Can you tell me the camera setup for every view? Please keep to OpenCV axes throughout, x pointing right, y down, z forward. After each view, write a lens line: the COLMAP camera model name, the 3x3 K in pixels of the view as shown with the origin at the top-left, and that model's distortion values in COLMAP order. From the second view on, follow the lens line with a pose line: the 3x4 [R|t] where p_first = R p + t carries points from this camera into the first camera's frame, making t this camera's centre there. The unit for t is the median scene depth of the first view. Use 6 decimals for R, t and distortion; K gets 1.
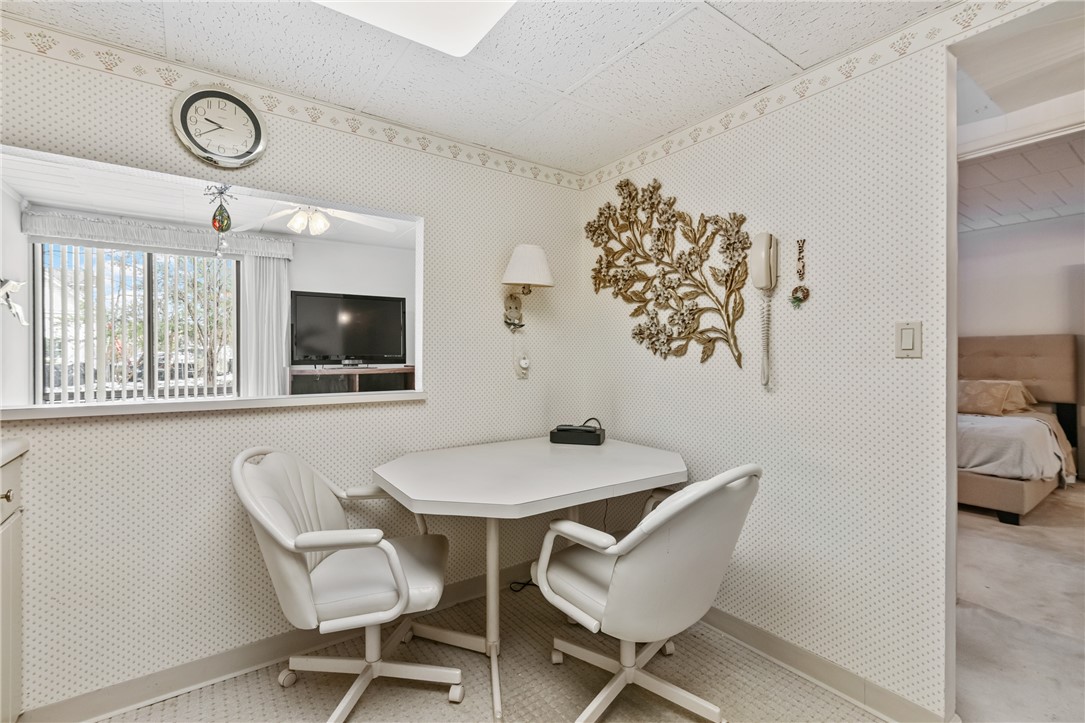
lens RADIAL K [[491.7, 0, 550.7], [0, 491.7, 358.3], [0, 0, 1]] dist [0.001903, 0.000559]
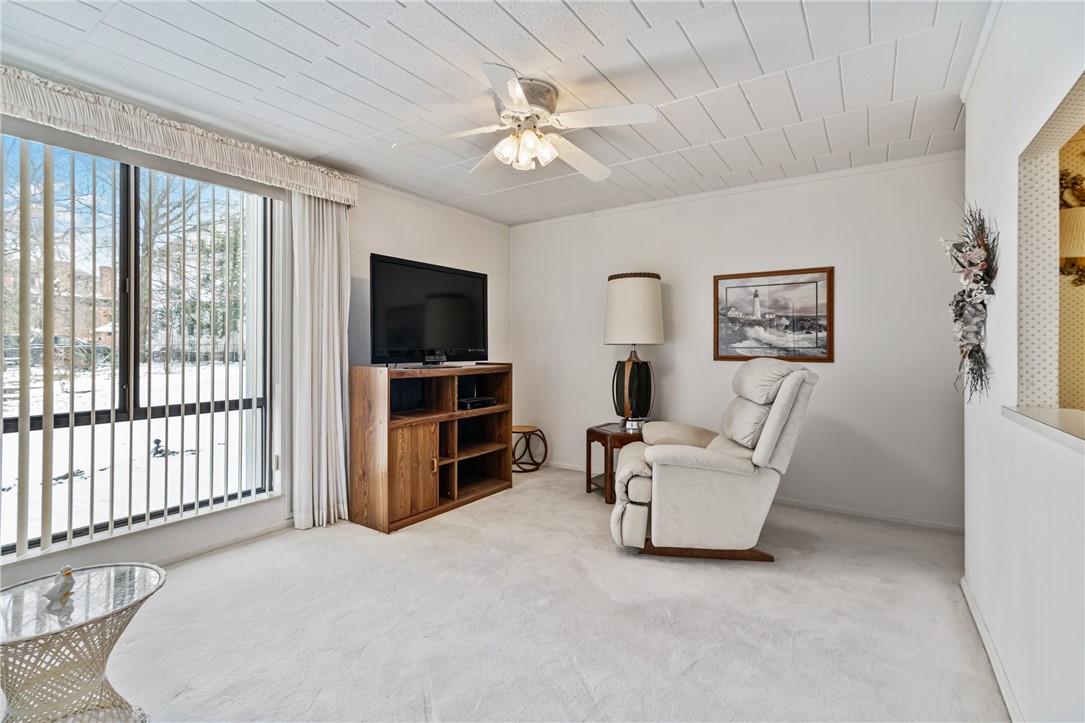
lens RADIAL K [[491.7, 0, 550.7], [0, 491.7, 358.3], [0, 0, 1]] dist [0.001903, 0.000559]
pose [[0.936636, -0.002157, 0.350297, -1.054054], [-0.003094, 0.999891, 0.014429, -0.008949], [-0.350290, -0.014599, 0.936527, 0.550612]]
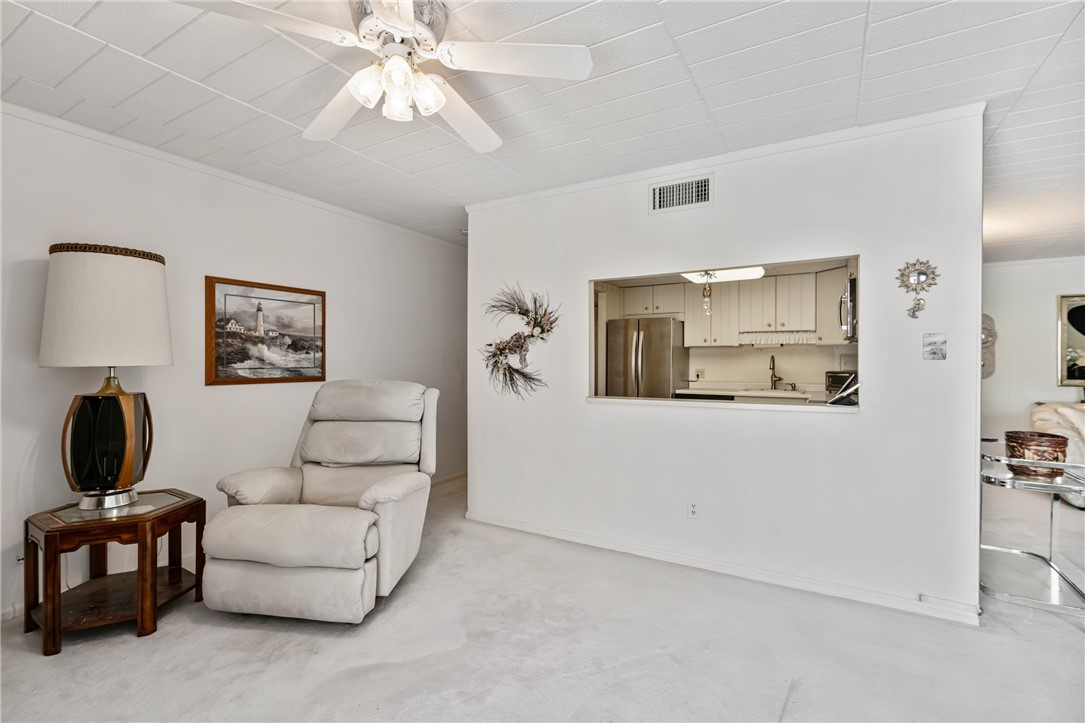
lens RADIAL K [[491.7, 0, 550.7], [0, 491.7, 358.3], [0, 0, 1]] dist [0.001903, 0.000559]
pose [[-0.400950, 0.003363, 0.916094, -1.476501], [0.002695, 0.999993, -0.002491, -0.043716], [-0.916096, 0.001470, -0.400956, 1.569901]]
